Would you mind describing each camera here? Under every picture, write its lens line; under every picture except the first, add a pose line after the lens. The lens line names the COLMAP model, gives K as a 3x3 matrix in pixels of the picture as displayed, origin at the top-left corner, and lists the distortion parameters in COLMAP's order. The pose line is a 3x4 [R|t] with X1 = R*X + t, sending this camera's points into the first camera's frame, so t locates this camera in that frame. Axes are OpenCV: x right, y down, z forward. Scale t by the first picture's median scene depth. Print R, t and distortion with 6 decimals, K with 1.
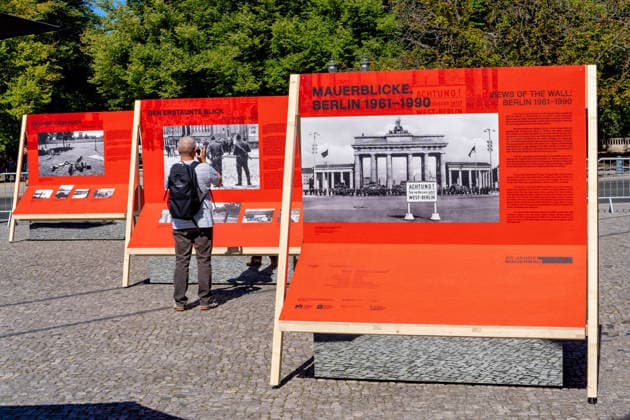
lens RADIAL K [[1042.8, 0, 315.0], [0, 1042.8, 210.0], [0, 0, 1]] dist [-0.129528, -0.062725]
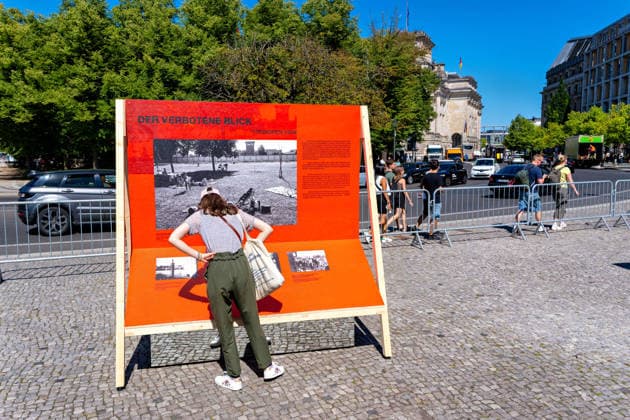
lens RADIAL K [[500.4, 0, 315.0], [0, 500.4, 210.0], [0, 0, 1]] dist [0.036669, -0.009620]
pose [[0.896404, -0.025592, 0.442499, -0.310679], [0.009225, 0.999193, 0.039101, -0.051273], [-0.443142, -0.030968, 0.895916, 0.769057]]
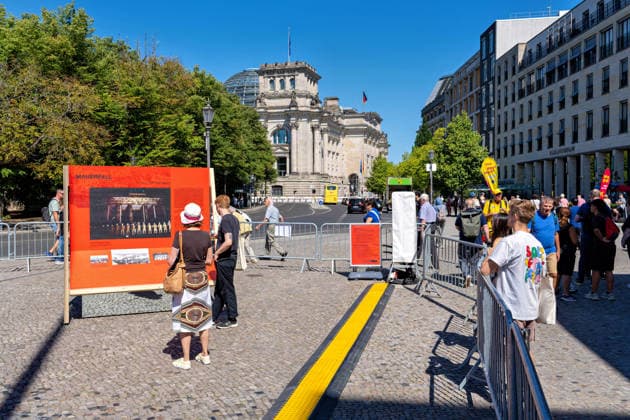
lens RADIAL K [[576.3, 0, 315.0], [0, 576.3, 210.0], [0, 0, 1]] dist [0.032997, -0.005308]
pose [[0.816822, 0.010870, 0.576787, 0.348226], [0.019305, 0.998748, -0.046160, -0.037013], [-0.576566, 0.048839, 0.815590, 0.356087]]
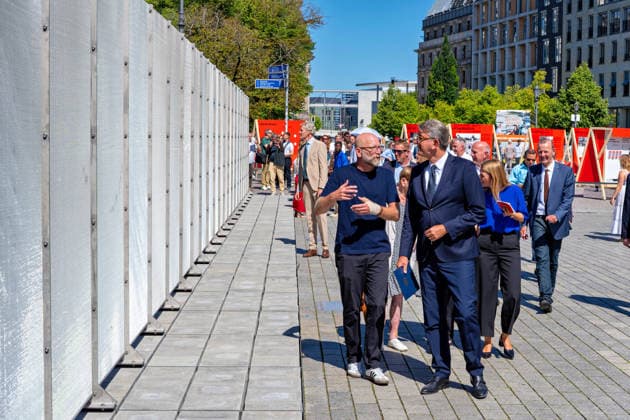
lens RADIAL K [[1042.8, 0, 315.0], [0, 1042.8, 210.0], [0, 0, 1]] dist [-0.129528, -0.062725]
pose [[0.699288, -0.009231, 0.714781, -2.041011], [0.013642, 0.999907, -0.000433, 0.091287], [-0.714710, 0.010054, 0.699348, -0.418400]]
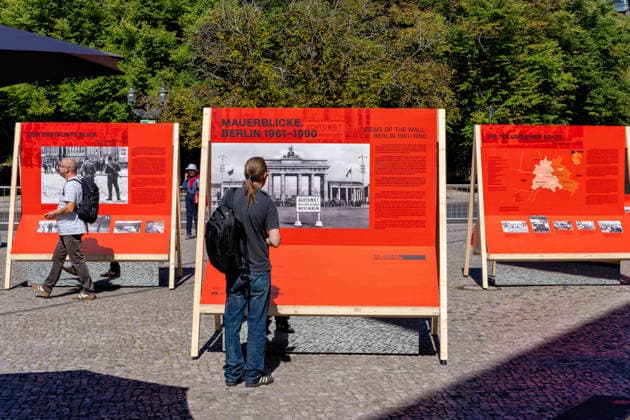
lens RADIAL K [[1019.5, 0, 315.0], [0, 1019.5, 210.0], [0, 0, 1]] dist [-0.153580, 0.005710]
pose [[0.975080, 0.017072, 0.221197, -0.067918], [-0.011604, 0.999595, -0.025994, 0.009157], [-0.221551, 0.022780, 0.974883, -0.088680]]
